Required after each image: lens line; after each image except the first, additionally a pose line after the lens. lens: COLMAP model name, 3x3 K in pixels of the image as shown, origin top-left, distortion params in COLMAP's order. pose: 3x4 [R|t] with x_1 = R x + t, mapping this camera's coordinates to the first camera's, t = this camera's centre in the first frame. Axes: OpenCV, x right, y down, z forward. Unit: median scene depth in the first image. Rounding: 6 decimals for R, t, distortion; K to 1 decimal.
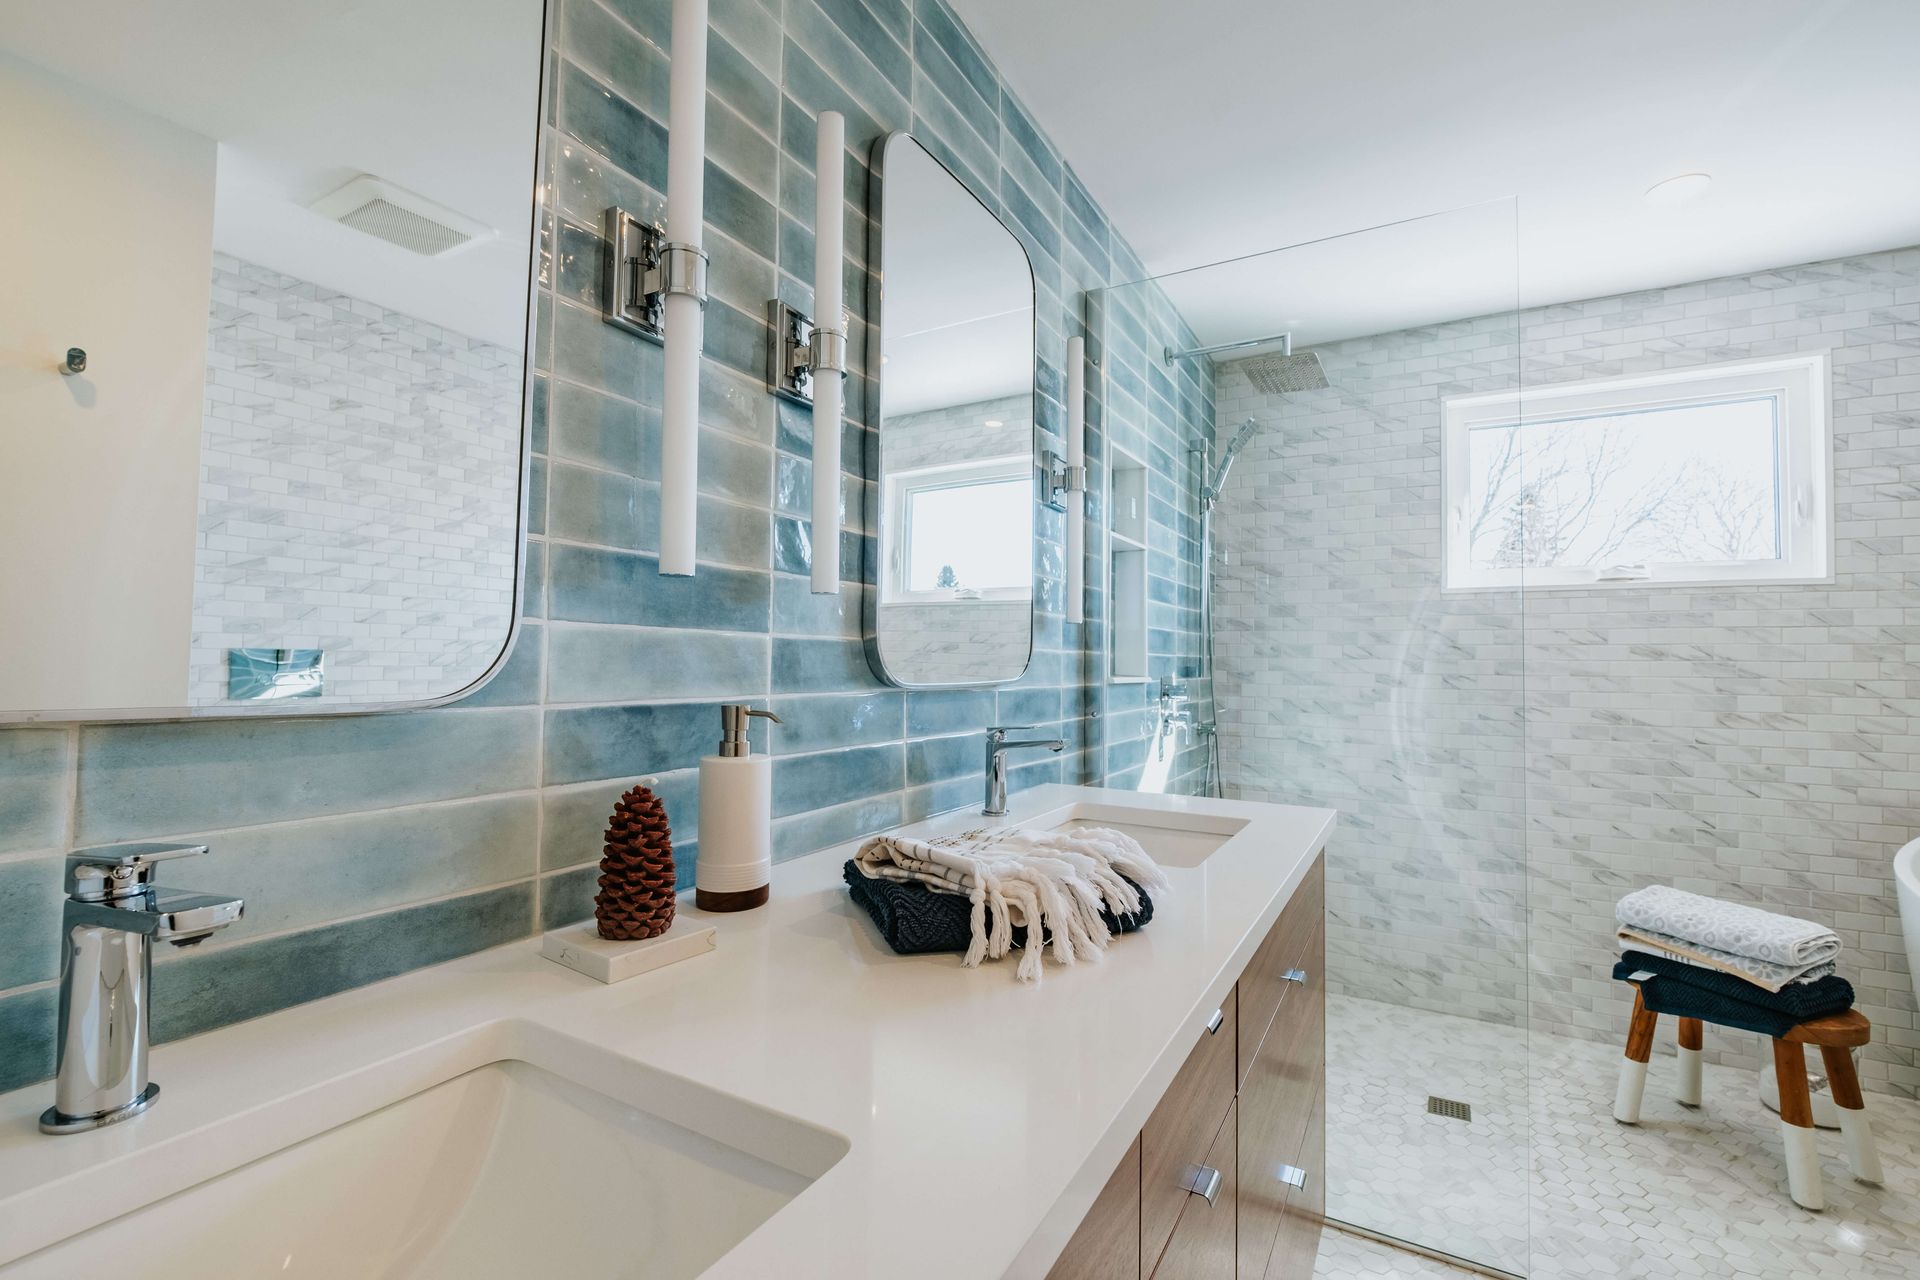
lens RADIAL K [[820.6, 0, 970.4], [0, 820.6, 636.8], [0, 0, 1]] dist [0.002578, -0.005657]
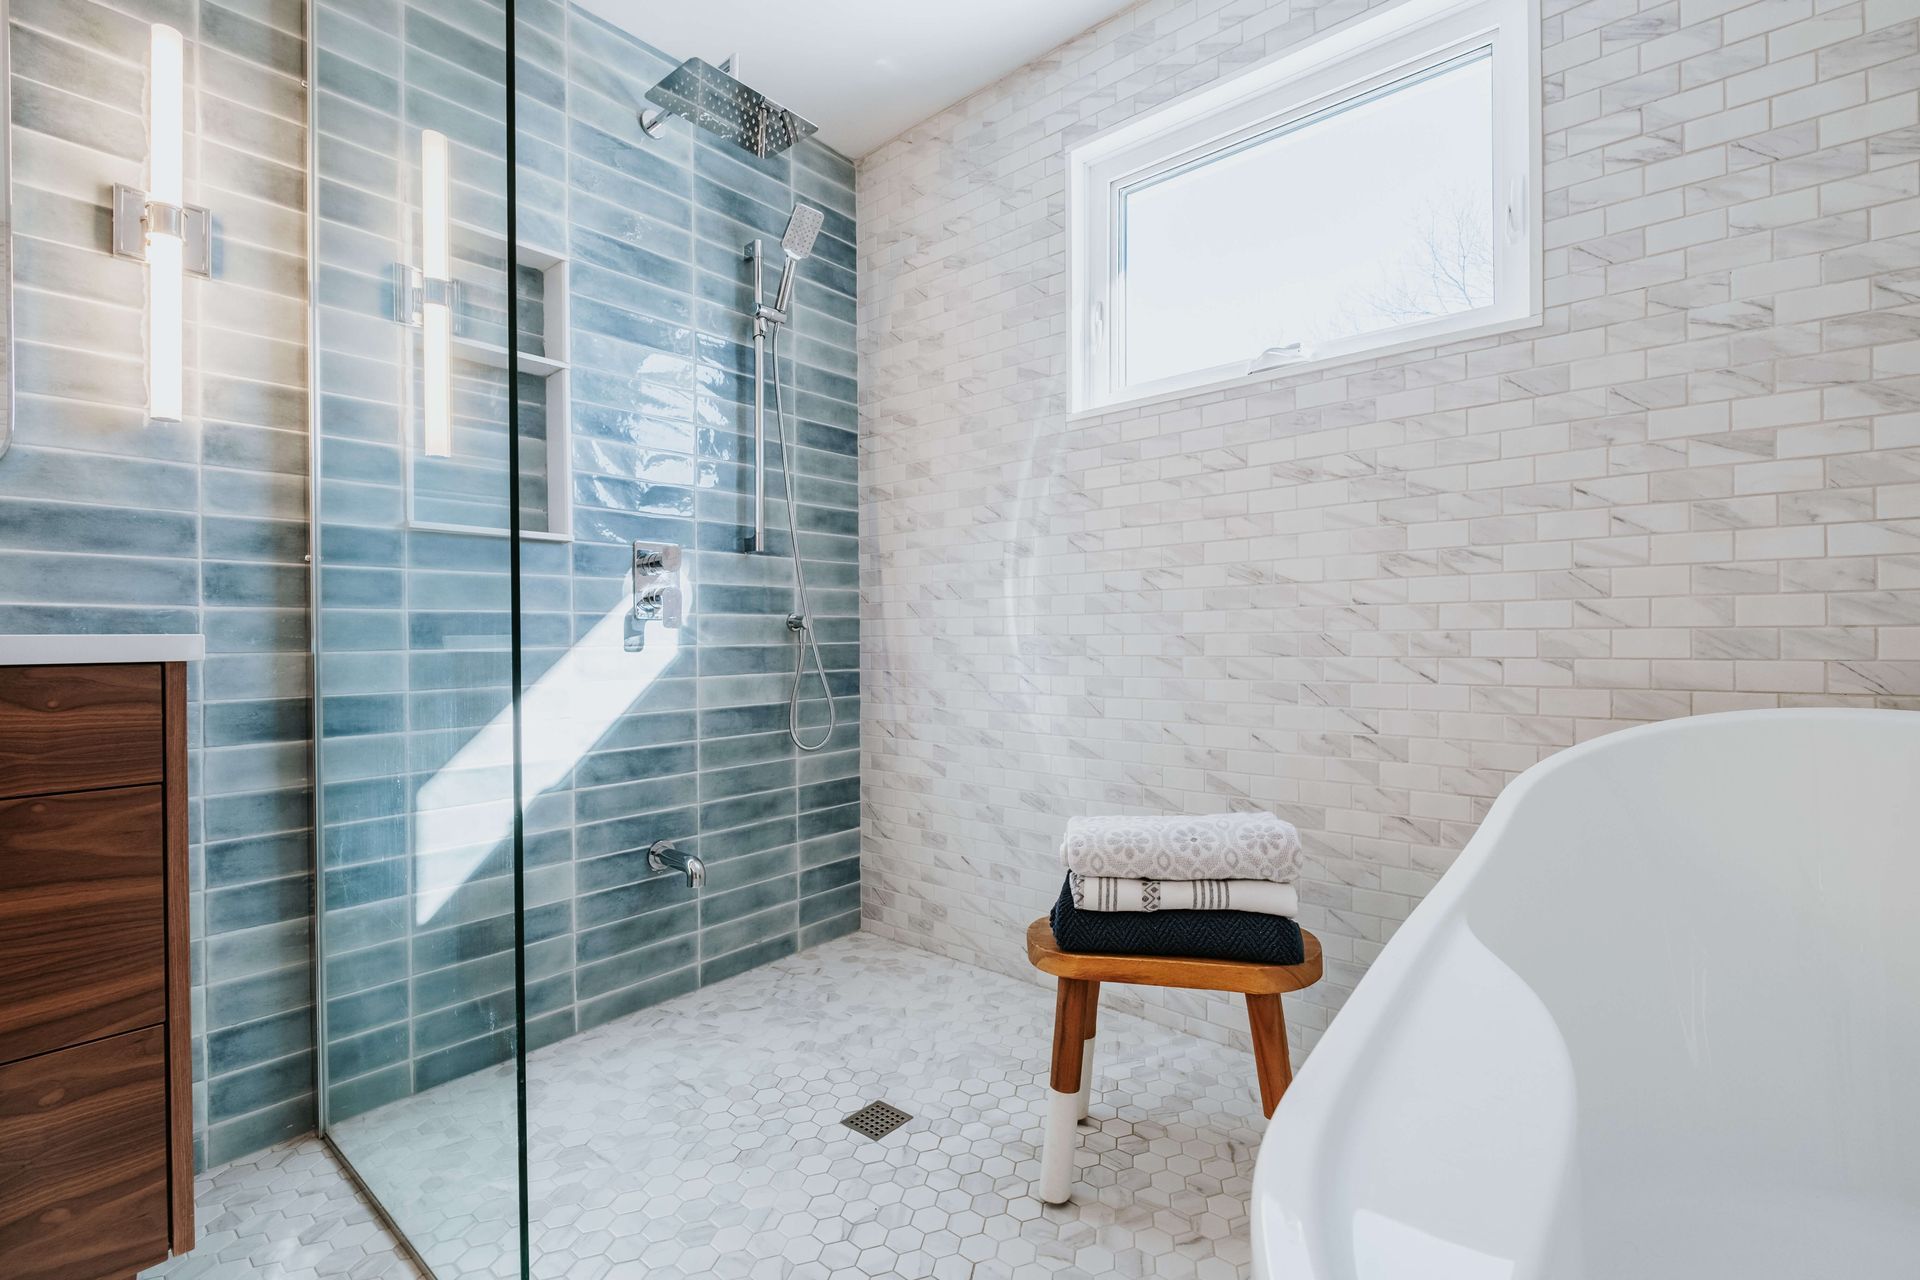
lens RADIAL K [[845.9, 0, 973.7], [0, 845.9, 635.3], [0, 0, 1]] dist [0.007656, -0.007571]
pose [[0.982734, -0.021900, -0.183722, 0.733334], [0.027095, 0.999299, 0.025816, 0.132916], [0.183028, -0.030348, 0.982639, 0.290392]]
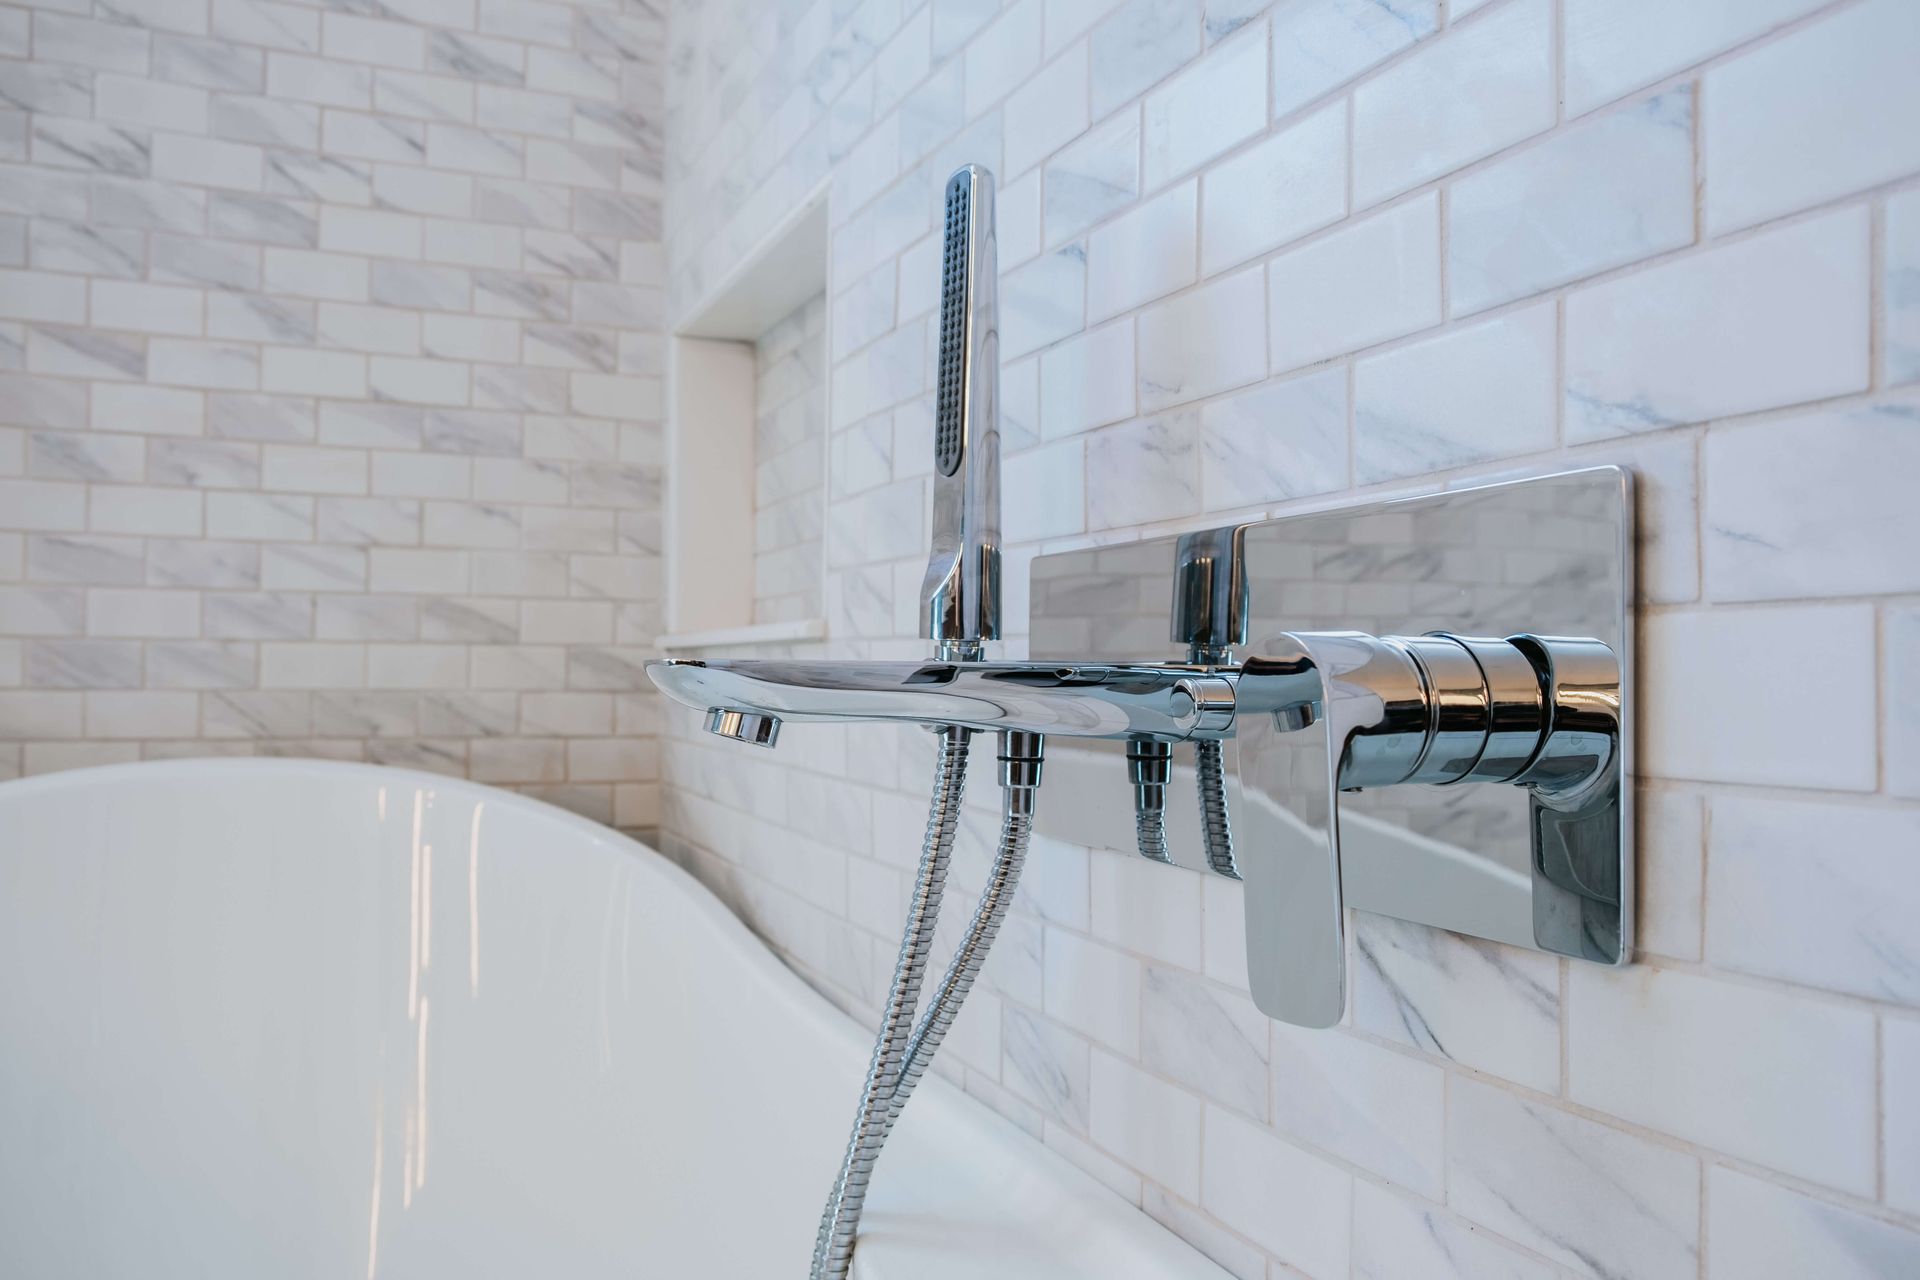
lens RADIAL K [[1498.6, 0, 972.4], [0, 1498.6, 652.0], [0, 0, 1]] dist [-0.015463, 0.002913]
pose [[0.599191, 0.001551, 0.800605, 0.846886], [-0.026050, 0.999506, 0.017560, 0.140702], [-0.800182, -0.031378, 0.598936, 0.267578]]
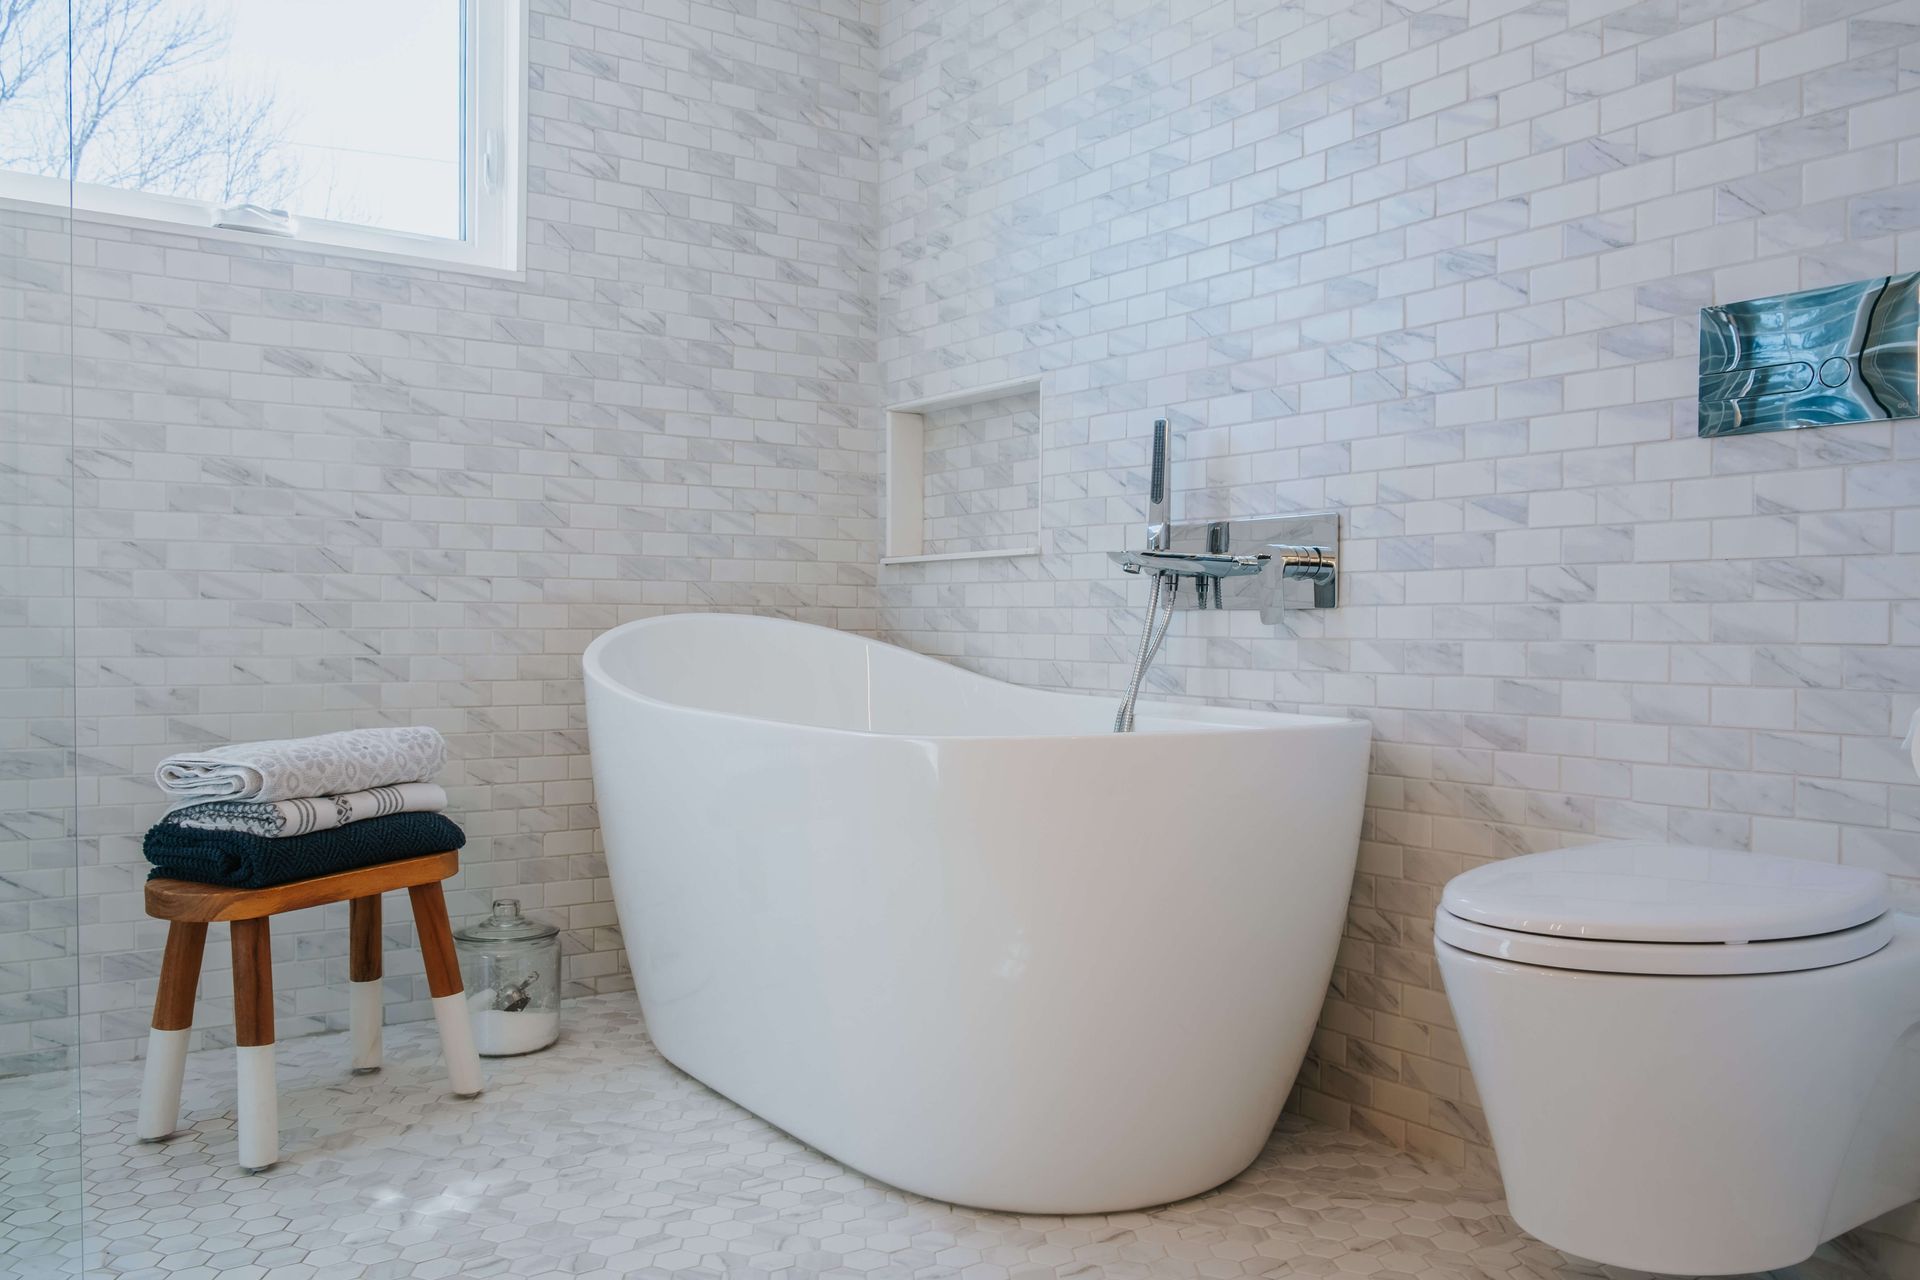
lens RADIAL K [[1498.6, 0, 961.2], [0, 1498.6, 647.7], [0, 0, 1]] dist [-0.015463, 0.002913]
pose [[0.437863, -0.025301, 0.898686, 0.084839], [-0.029579, 0.998657, 0.042528, 0.171052], [-0.898555, -0.045204, 0.436527, 0.110348]]
